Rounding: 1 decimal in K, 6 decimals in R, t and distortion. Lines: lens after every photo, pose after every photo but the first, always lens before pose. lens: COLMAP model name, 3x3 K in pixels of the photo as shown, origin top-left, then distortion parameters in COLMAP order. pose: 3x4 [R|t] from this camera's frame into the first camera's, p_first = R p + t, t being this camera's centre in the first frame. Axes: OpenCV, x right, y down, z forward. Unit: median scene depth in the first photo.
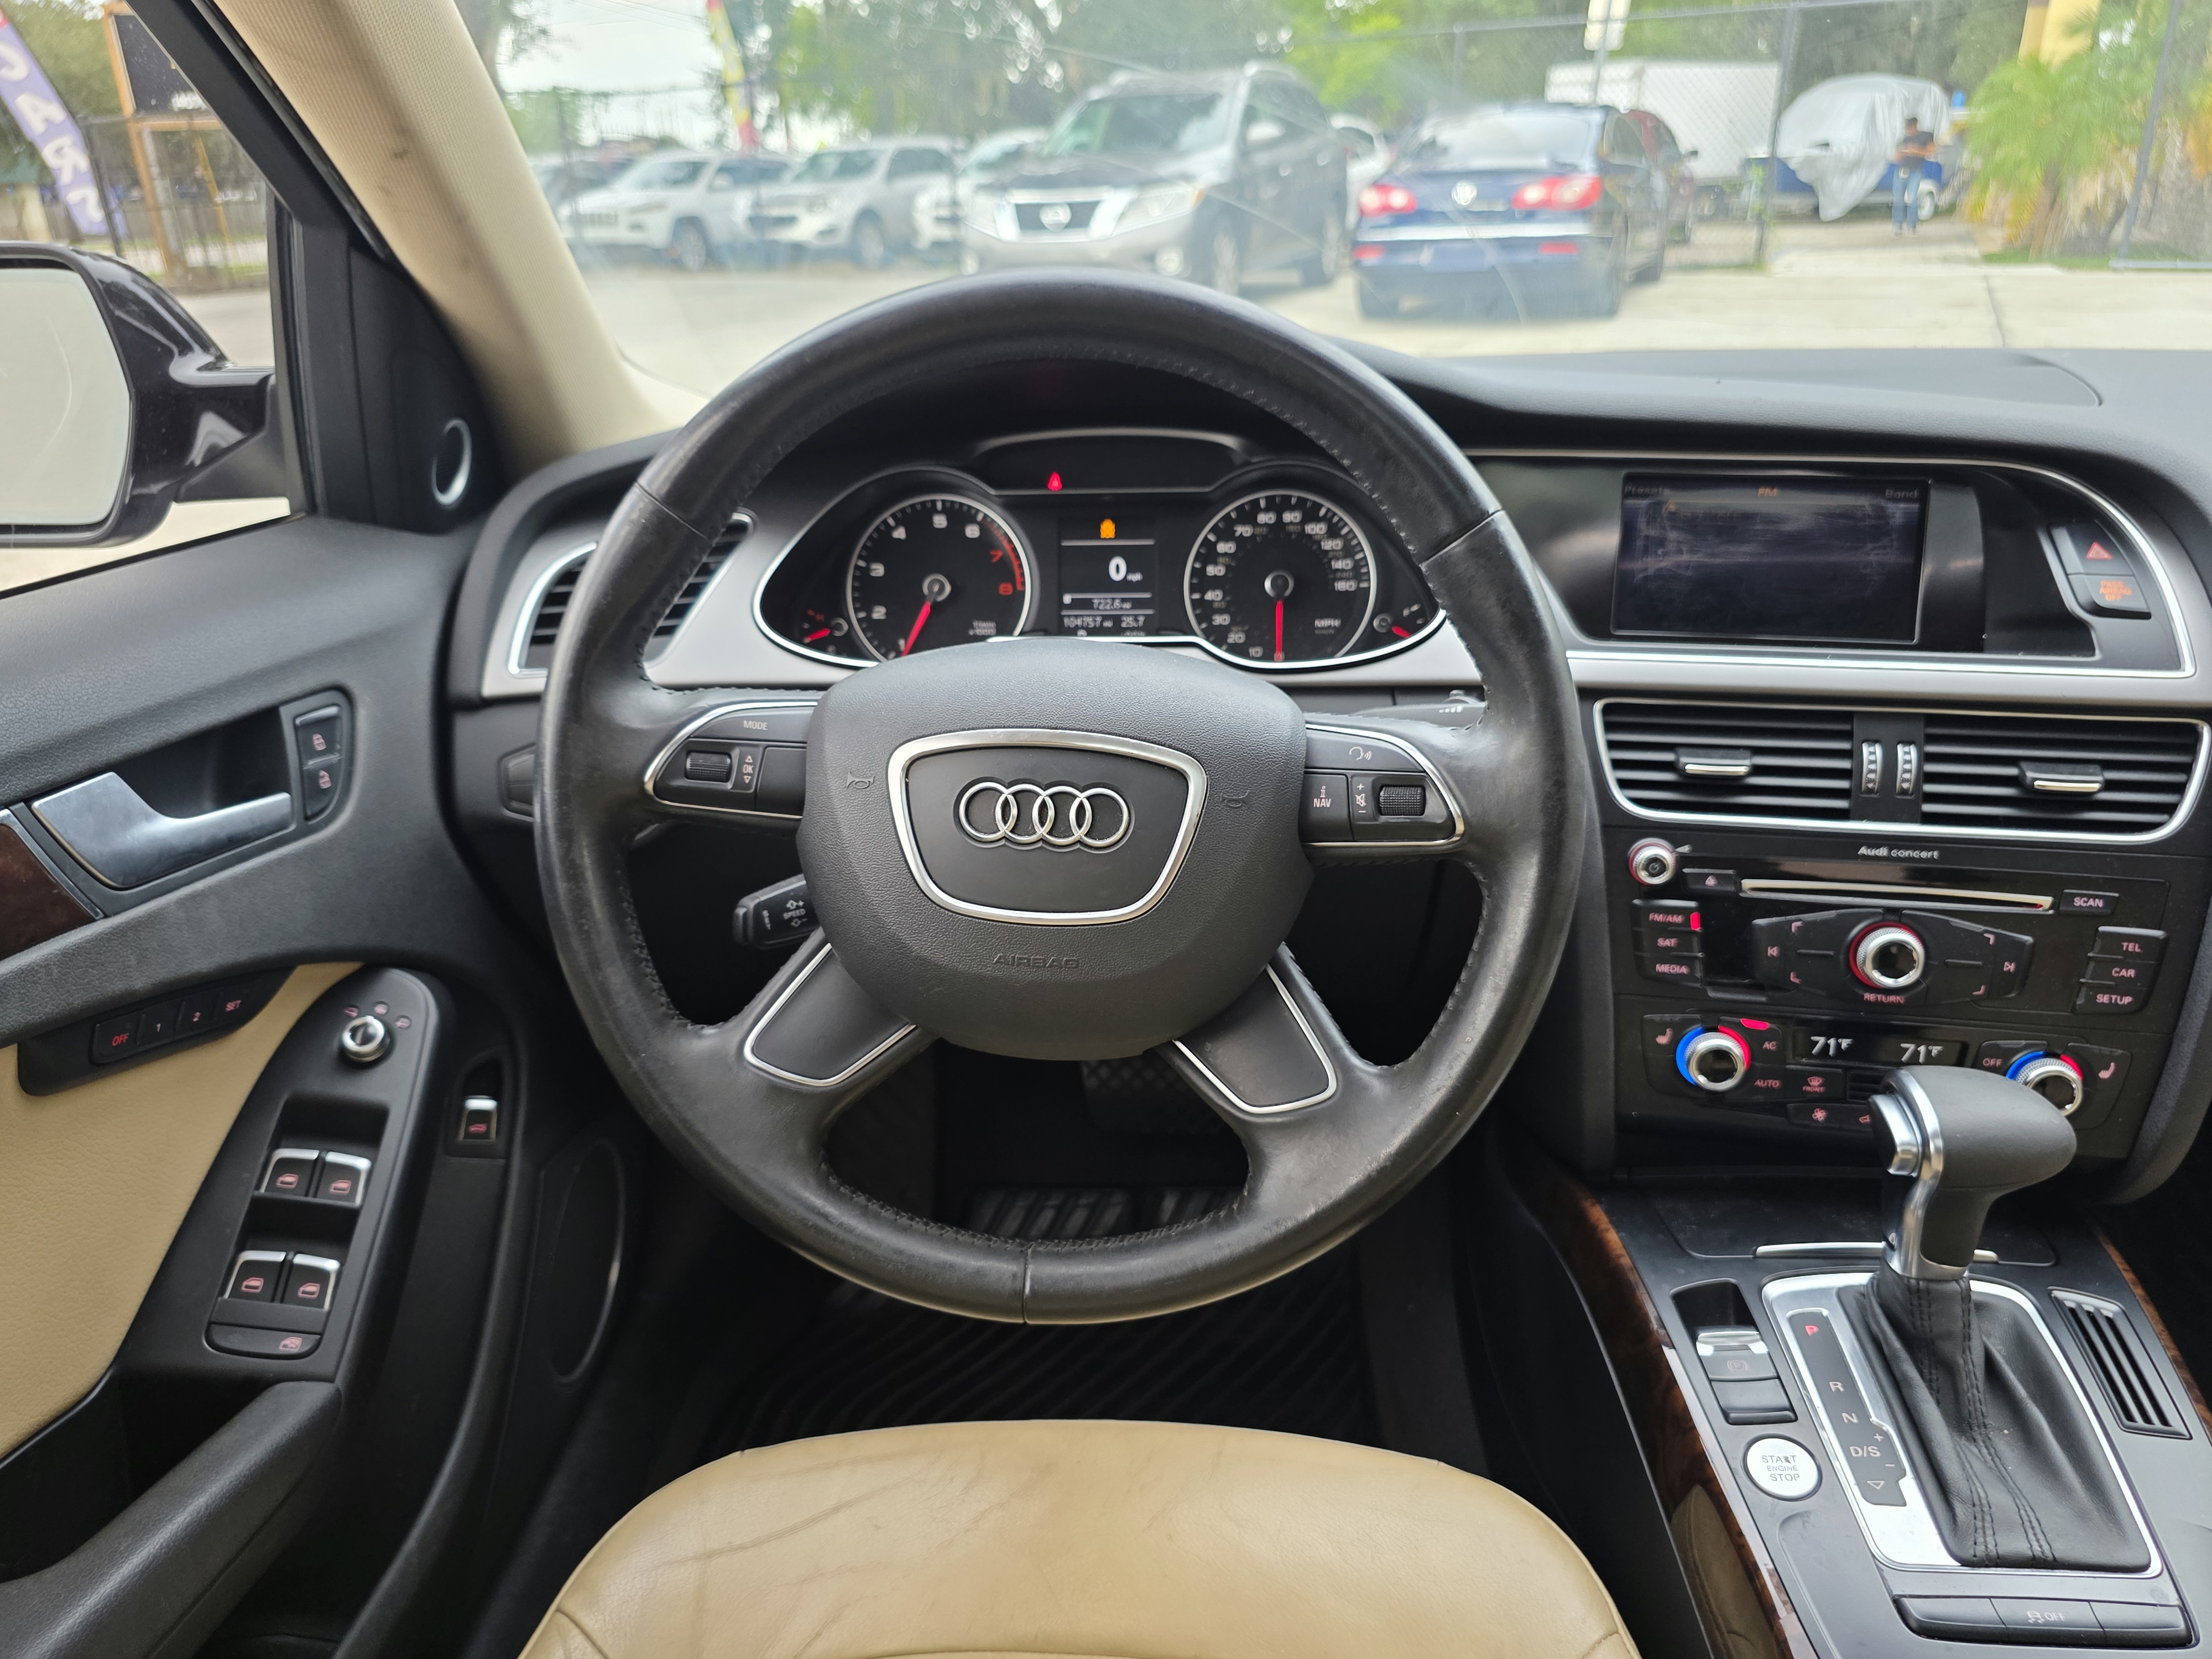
lens RADIAL K [[1487.4, 0, 1106.5], [0, 1487.4, 829.8], [0, 0, 1]] dist [0.047427, -0.039631]
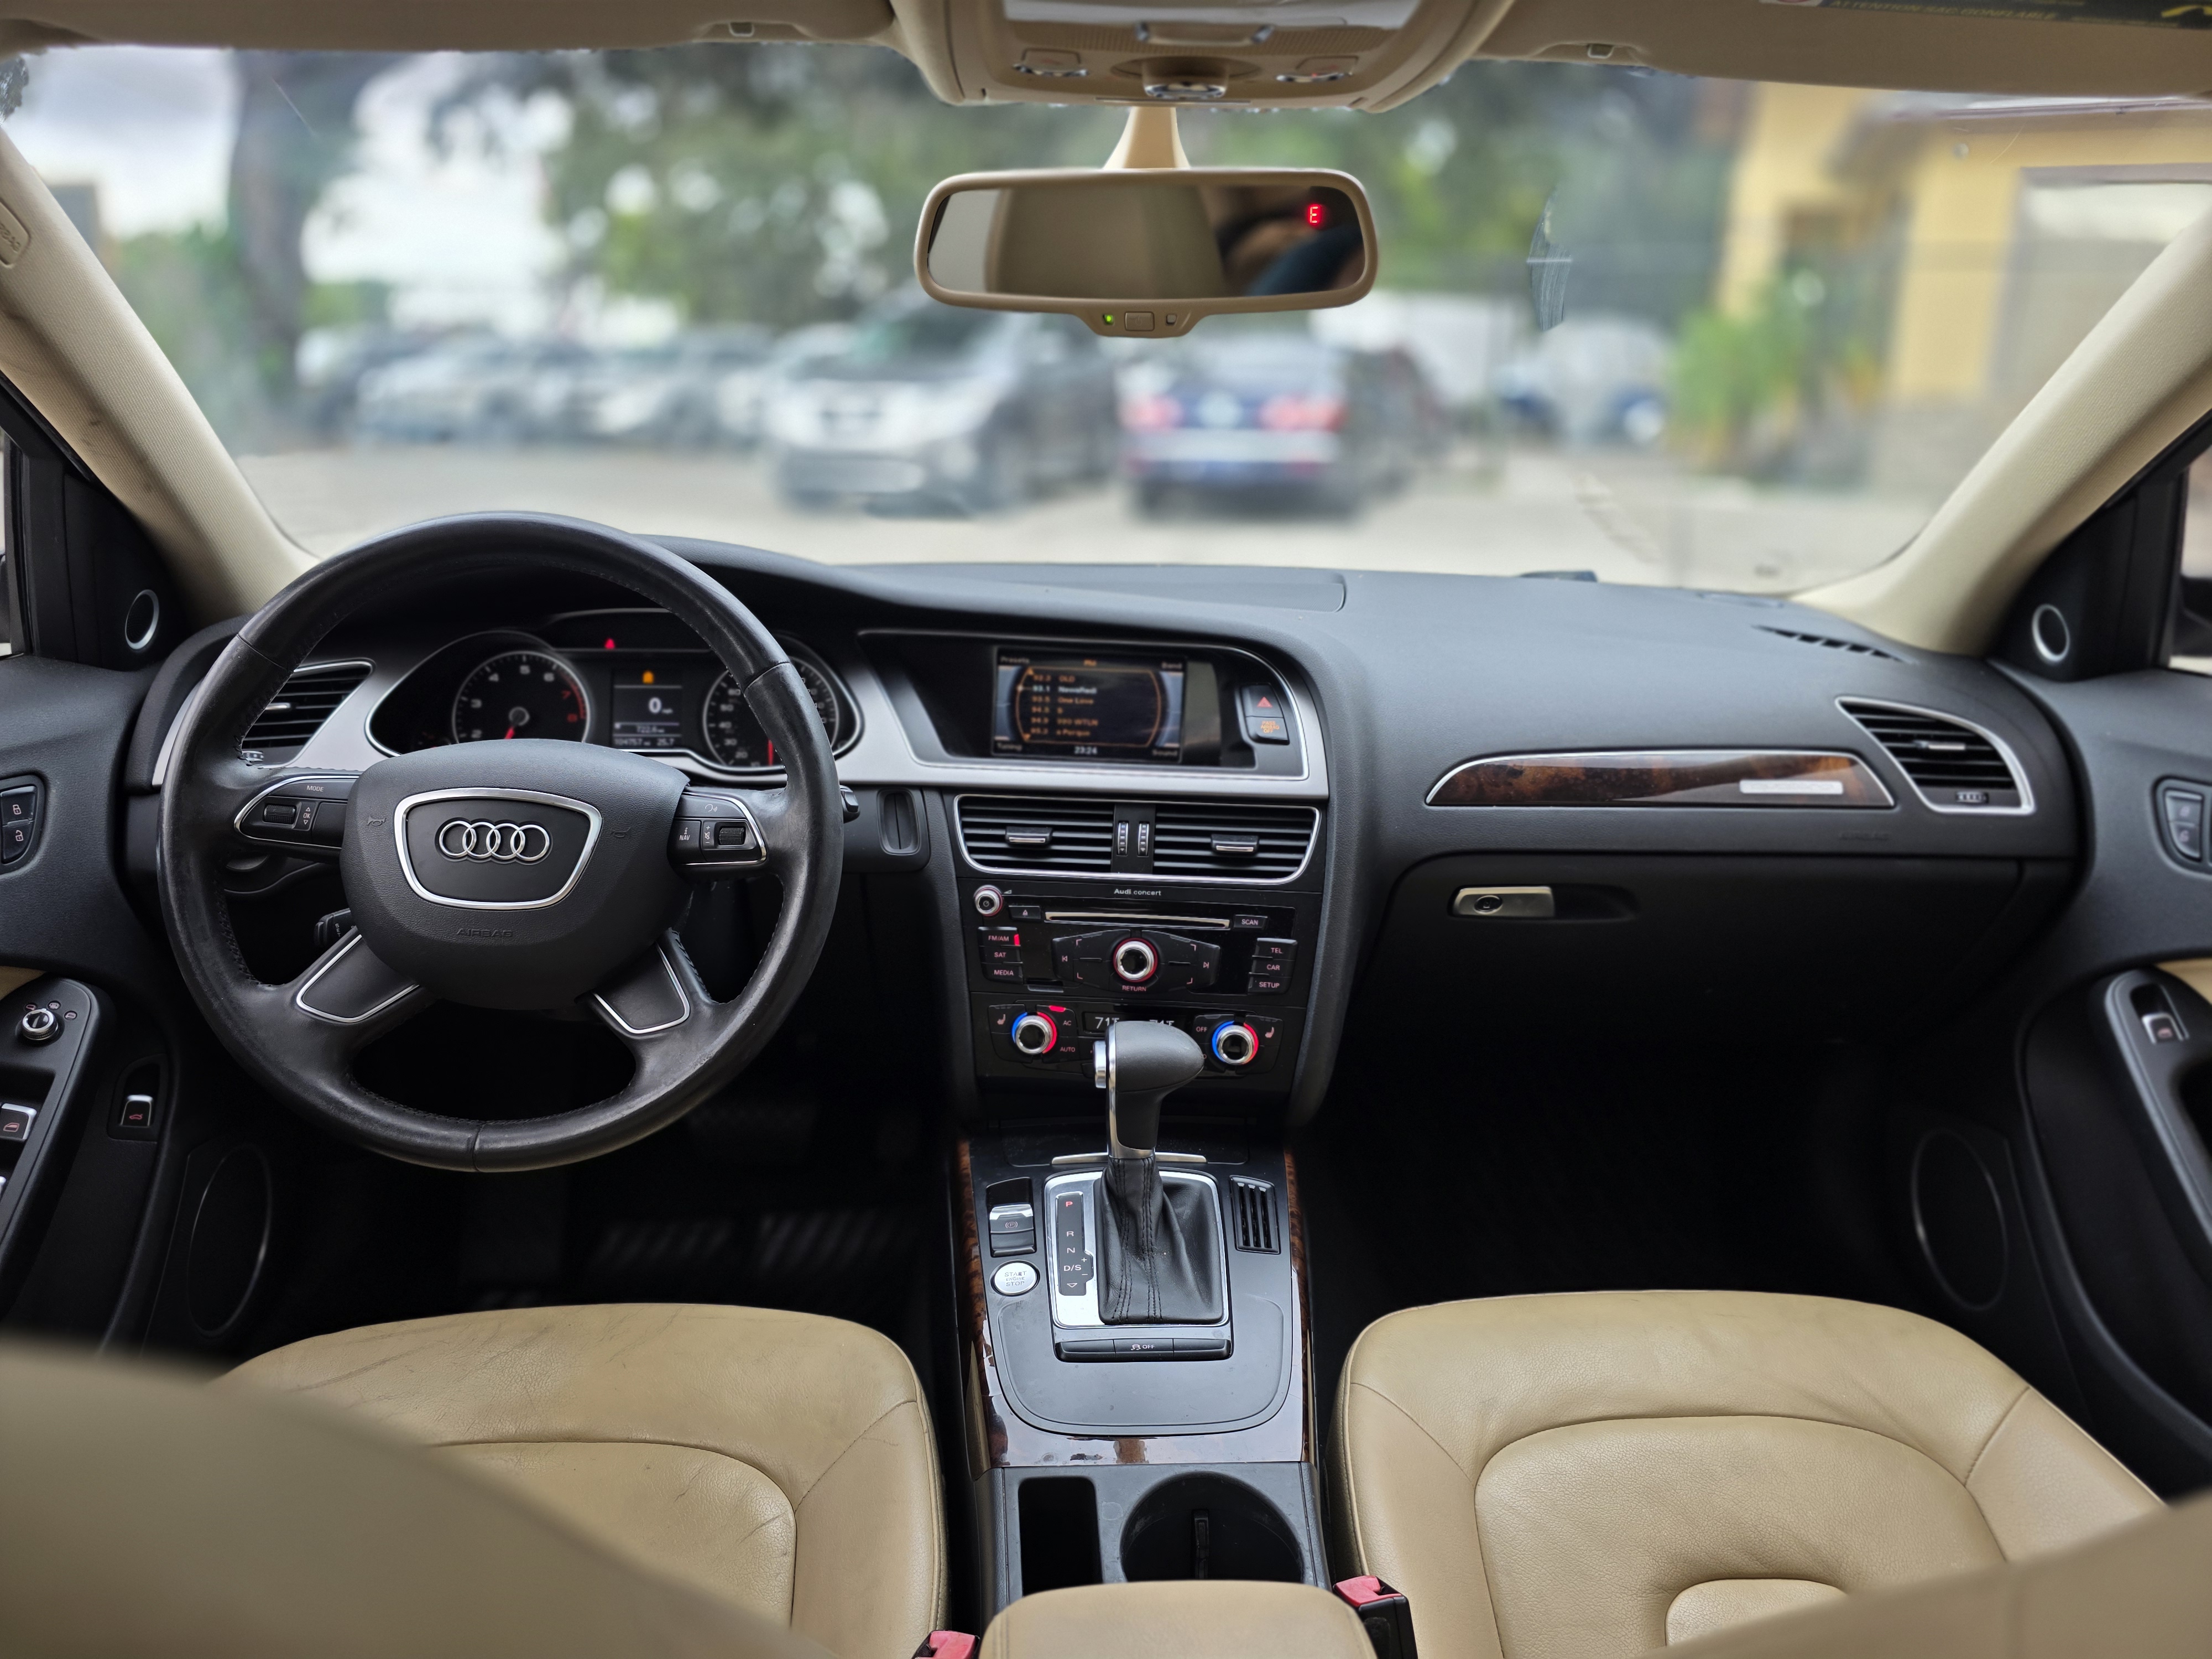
lens RADIAL K [[1487.4, 0, 1116.6], [0, 1487.4, 847.2], [0, 0, 1]] dist [0.047427, -0.039631]
pose [[0.992950, 0.005173, 0.118422, 0.324261], [0.007223, 0.994550, -0.104007, 0.126785], [-0.118315, 0.104129, 0.987501, -0.503858]]
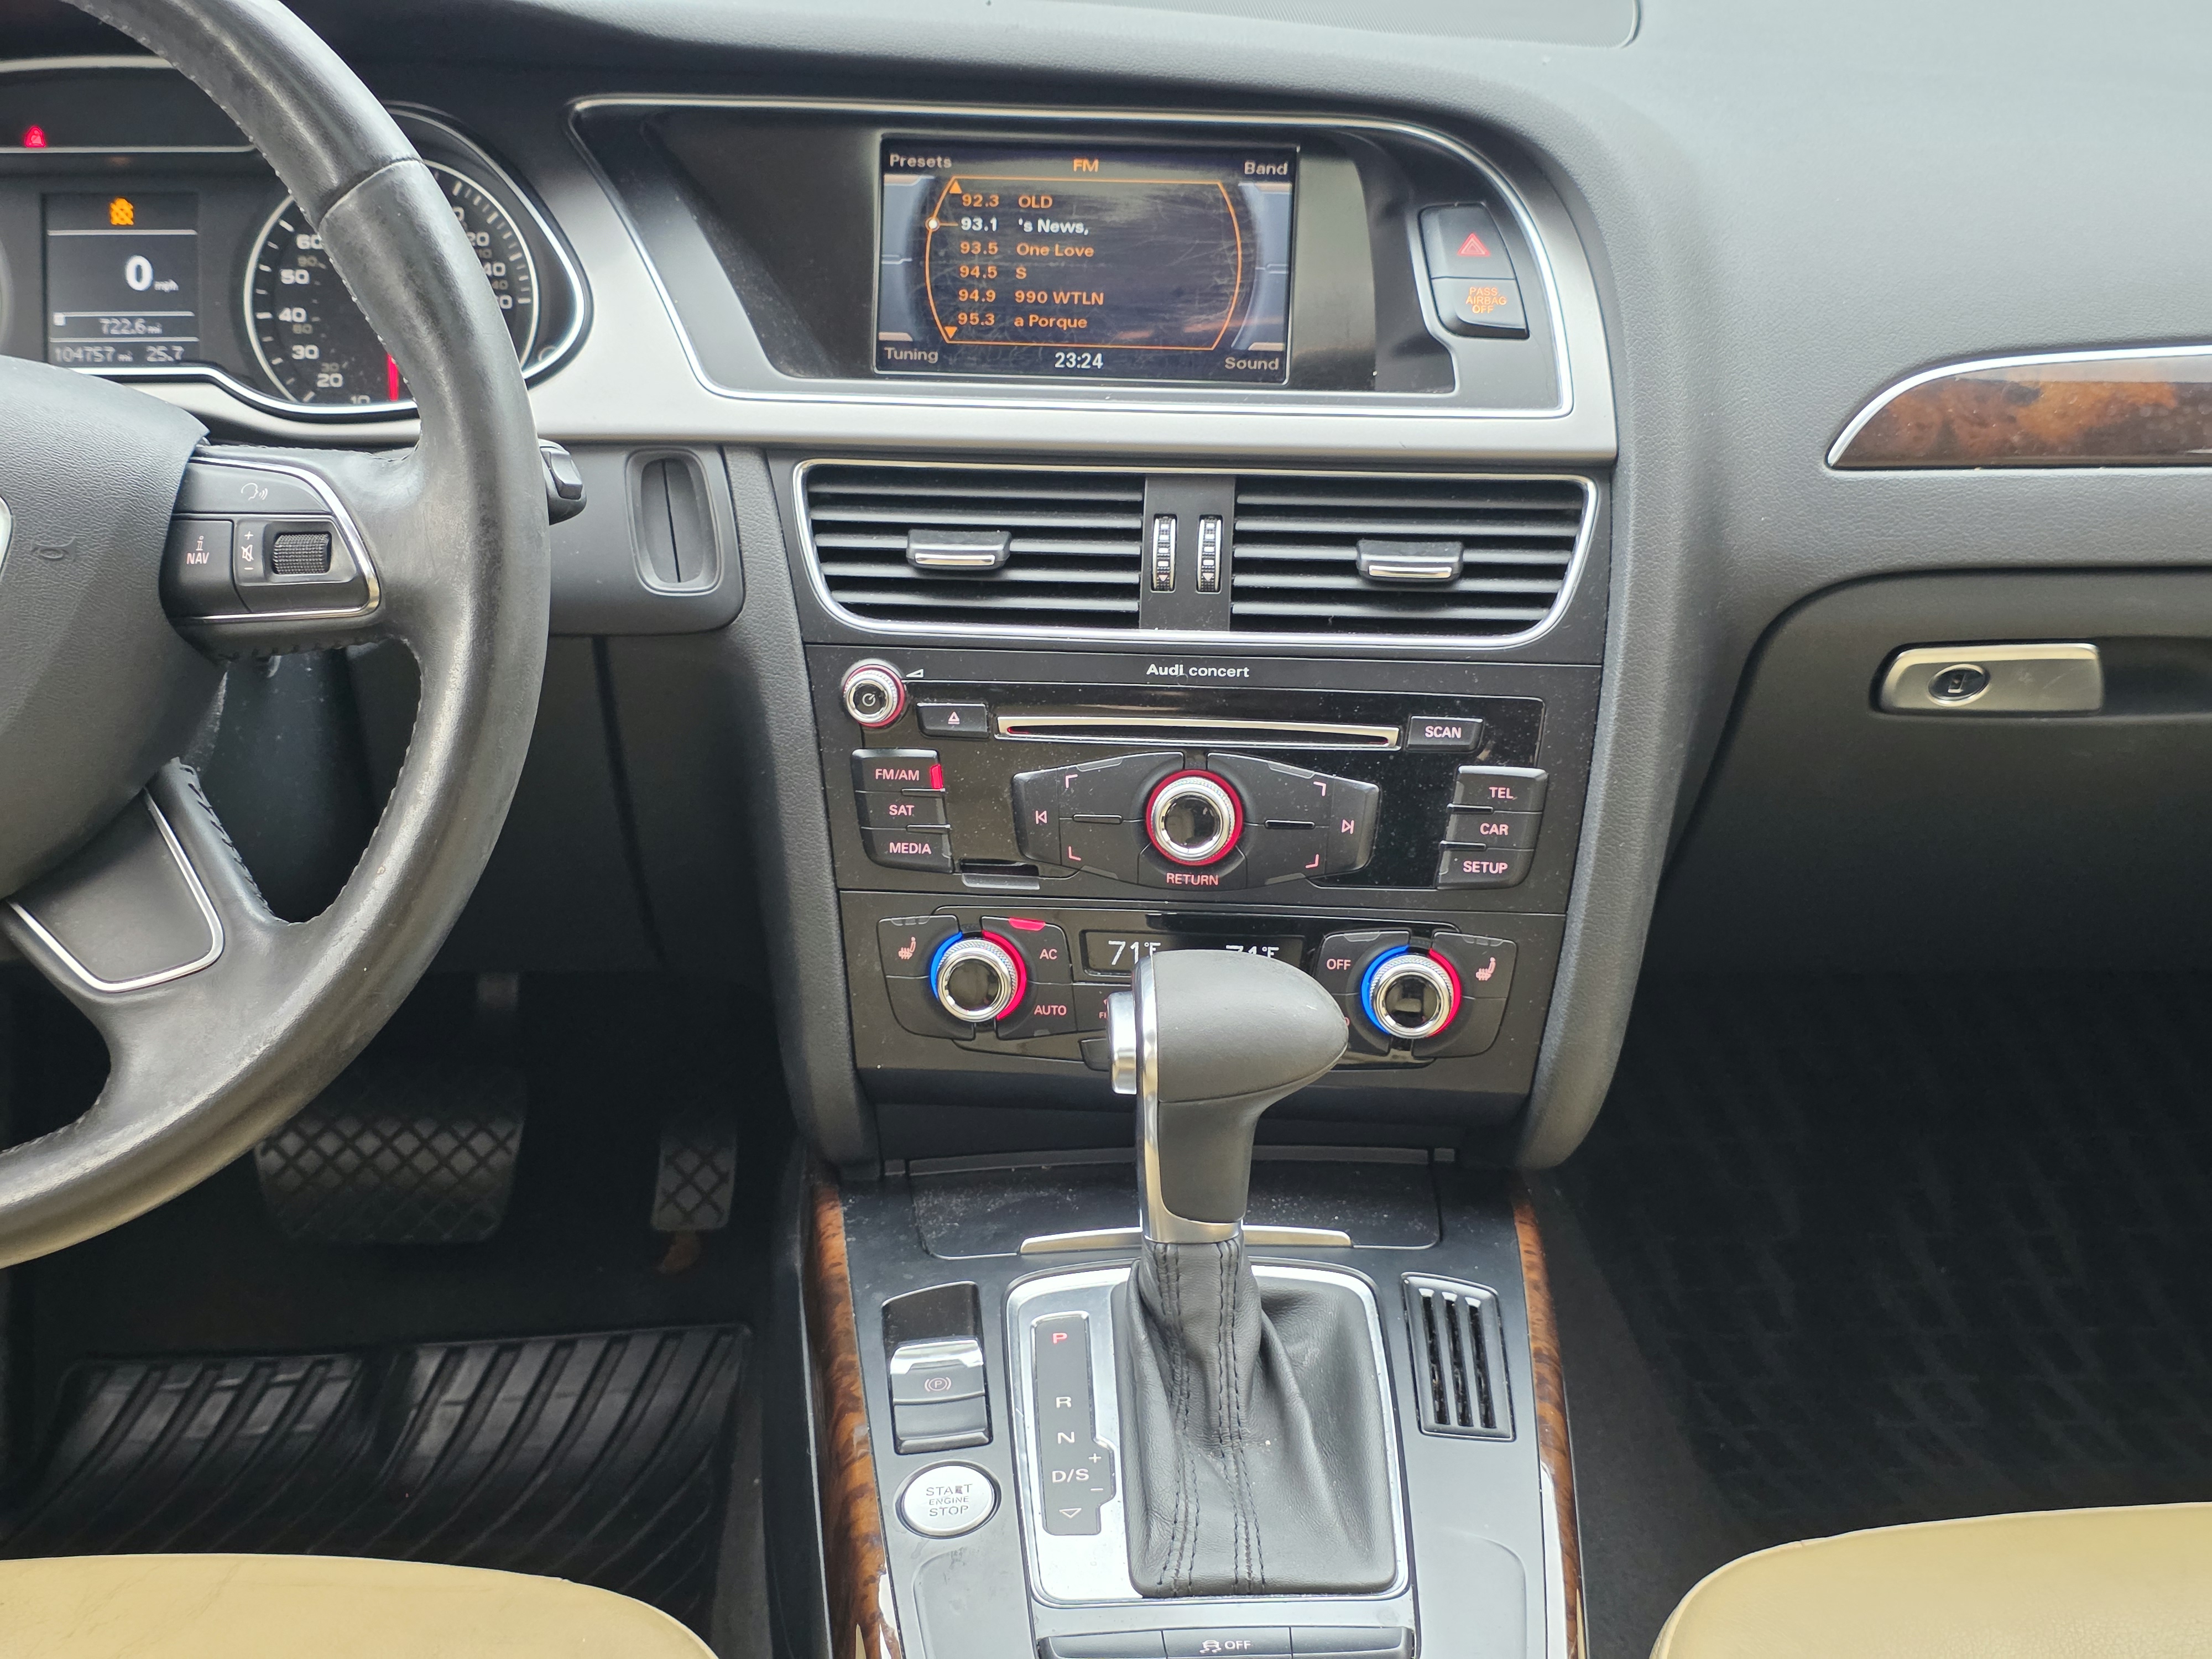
lens RADIAL K [[2961.4, 0, 1098.4], [0, 2961.4, 843.1], [0, 0, 1]] dist [0.060609, 0.000000]
pose [[0.993858, -0.017316, 0.109301, 0.325917], [0.019328, 0.999662, -0.017379, 0.119469], [-0.108964, 0.019385, 0.993857, -0.377404]]
